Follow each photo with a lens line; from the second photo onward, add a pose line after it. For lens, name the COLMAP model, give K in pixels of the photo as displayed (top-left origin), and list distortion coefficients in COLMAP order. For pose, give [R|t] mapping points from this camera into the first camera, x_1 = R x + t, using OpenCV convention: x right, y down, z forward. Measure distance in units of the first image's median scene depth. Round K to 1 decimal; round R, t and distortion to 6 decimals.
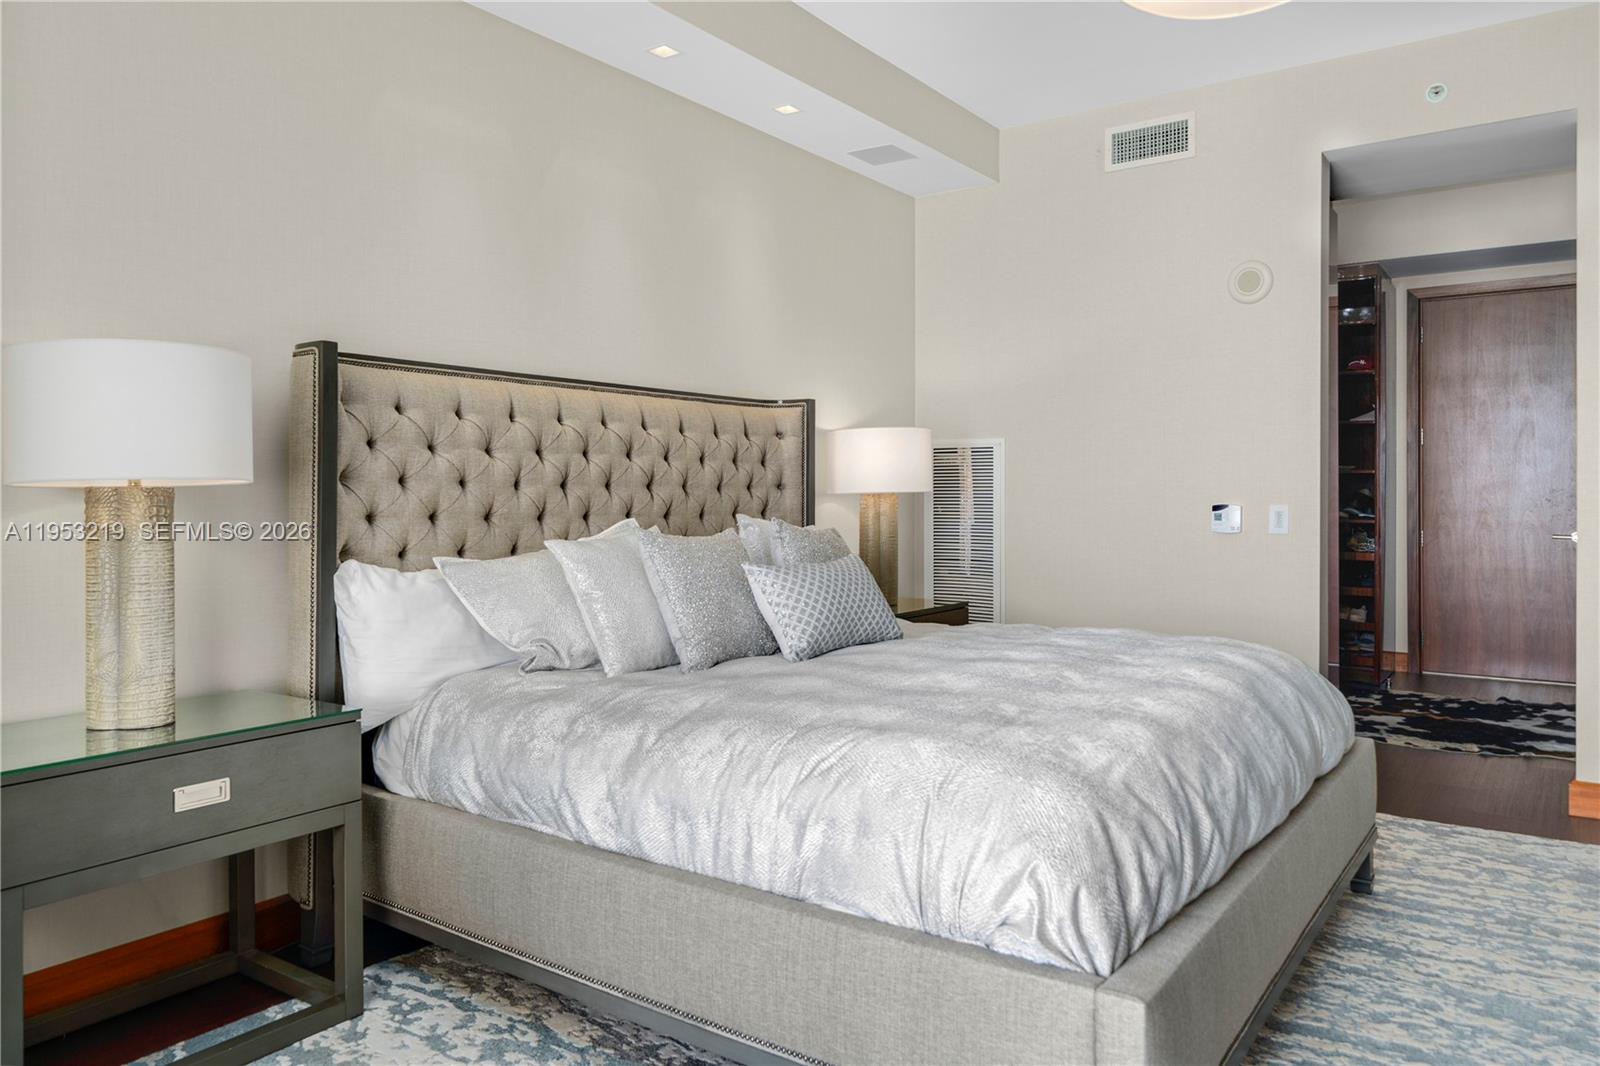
lens RADIAL K [[1107.5, 0, 822.9], [0, 1107.5, 484.5], [0, 0, 1]] dist [0.019011, -0.004116]
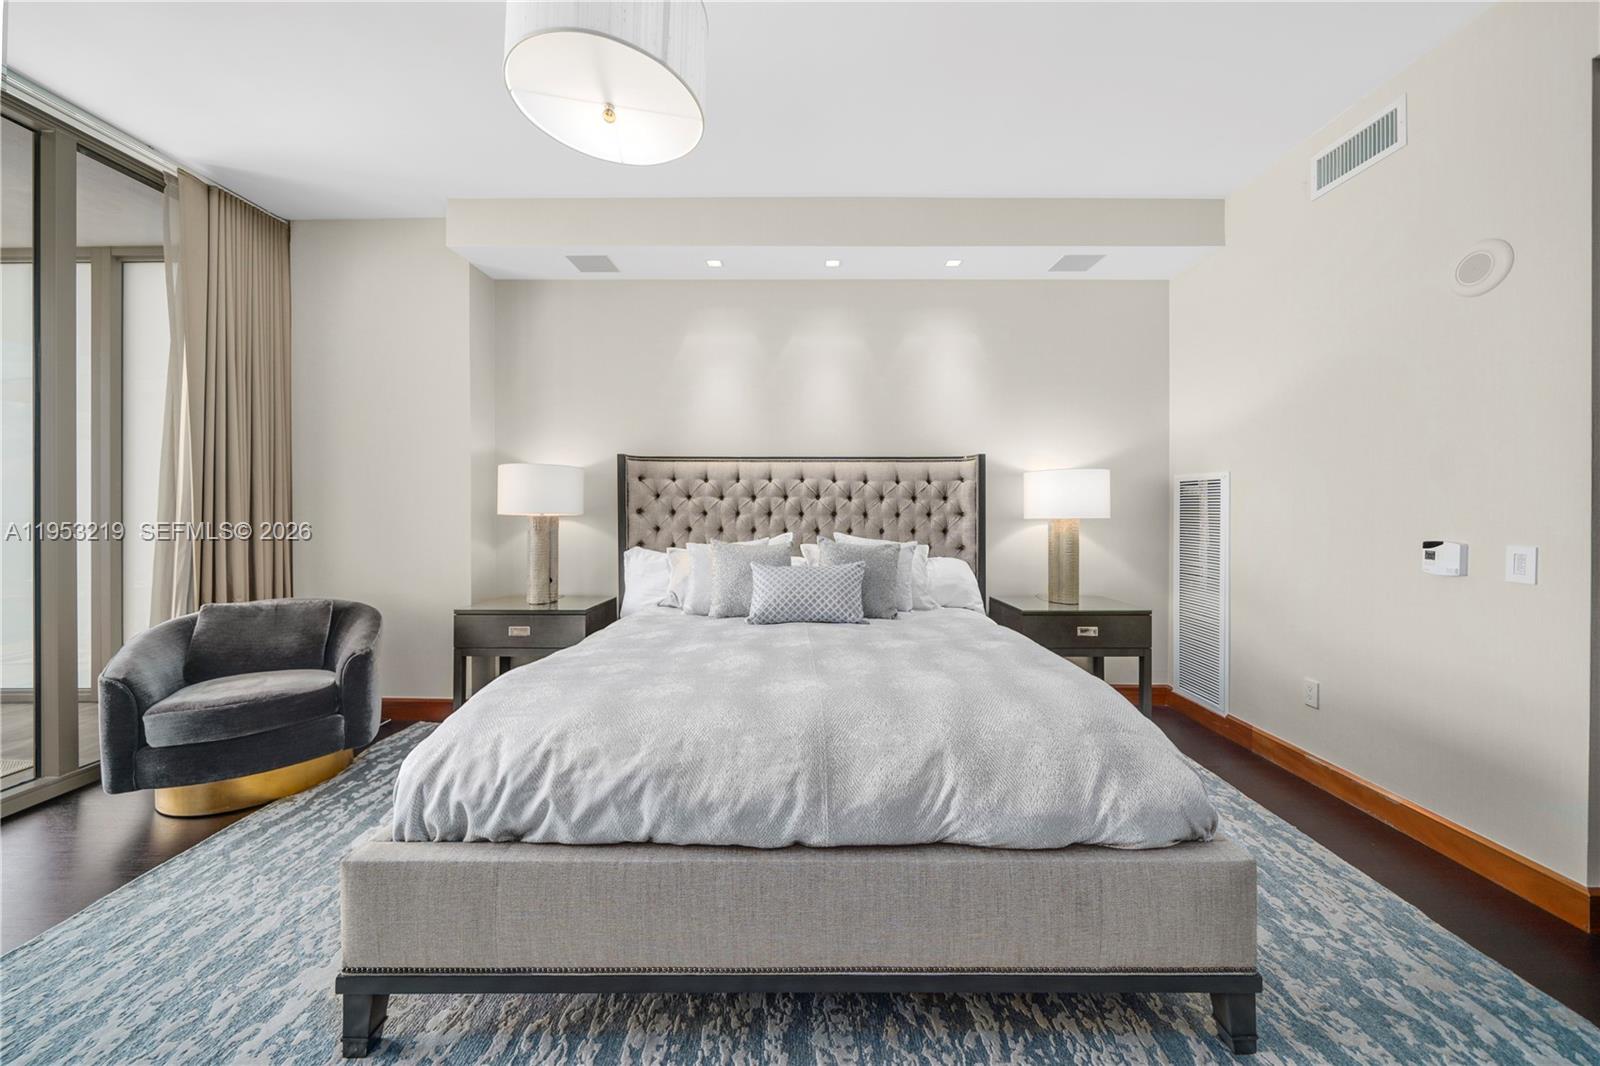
lens RADIAL K [[565.9, 0, 812.3], [0, 565.9, 504.7], [0, 0, 1]] dist [-0.000880, 0.000433]
pose [[0.575326, 0.002043, -0.817922, 0.473575], [0.003531, 0.999981, 0.004981, -0.014724], [0.817917, -0.005754, 0.575308, 0.390063]]
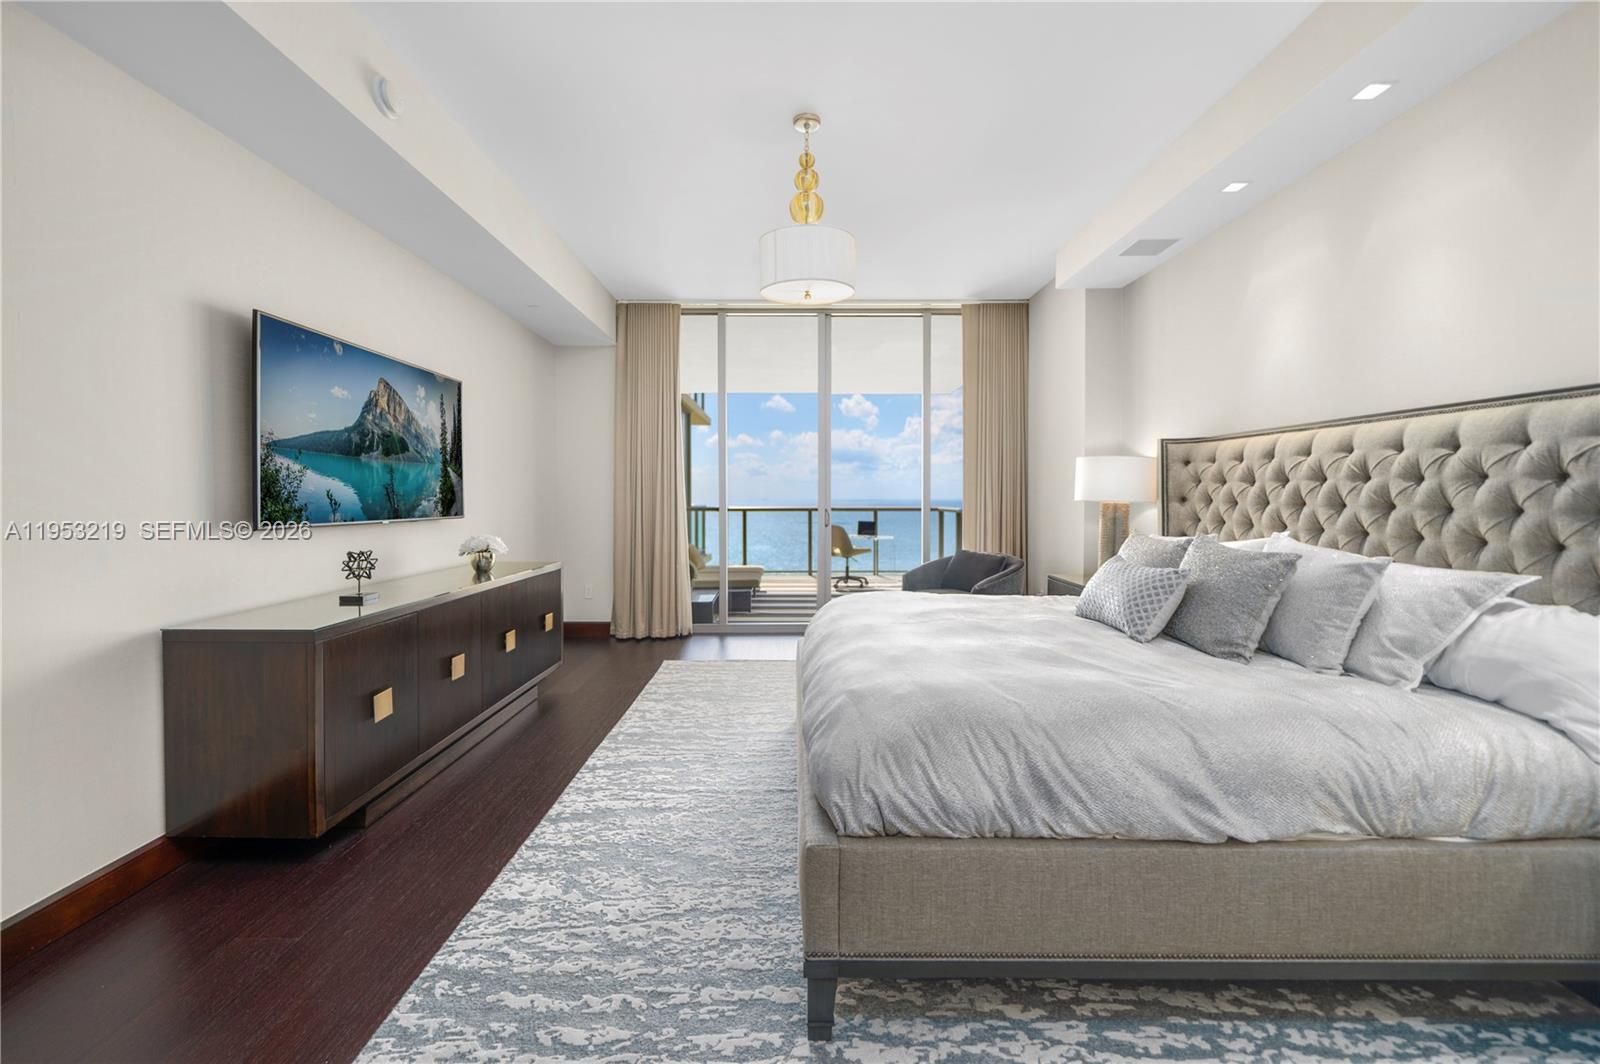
lens RADIAL K [[646.3, 0, 801.0], [0, 646.3, 511.8], [0, 0, 1]] dist [0.032834, 0.000462]
pose [[-0.817509, 0.024730, -0.575385, 0.559727], [0.012690, 0.999609, 0.024933, -0.013546], [0.575776, 0.013082, -0.817503, 1.016363]]
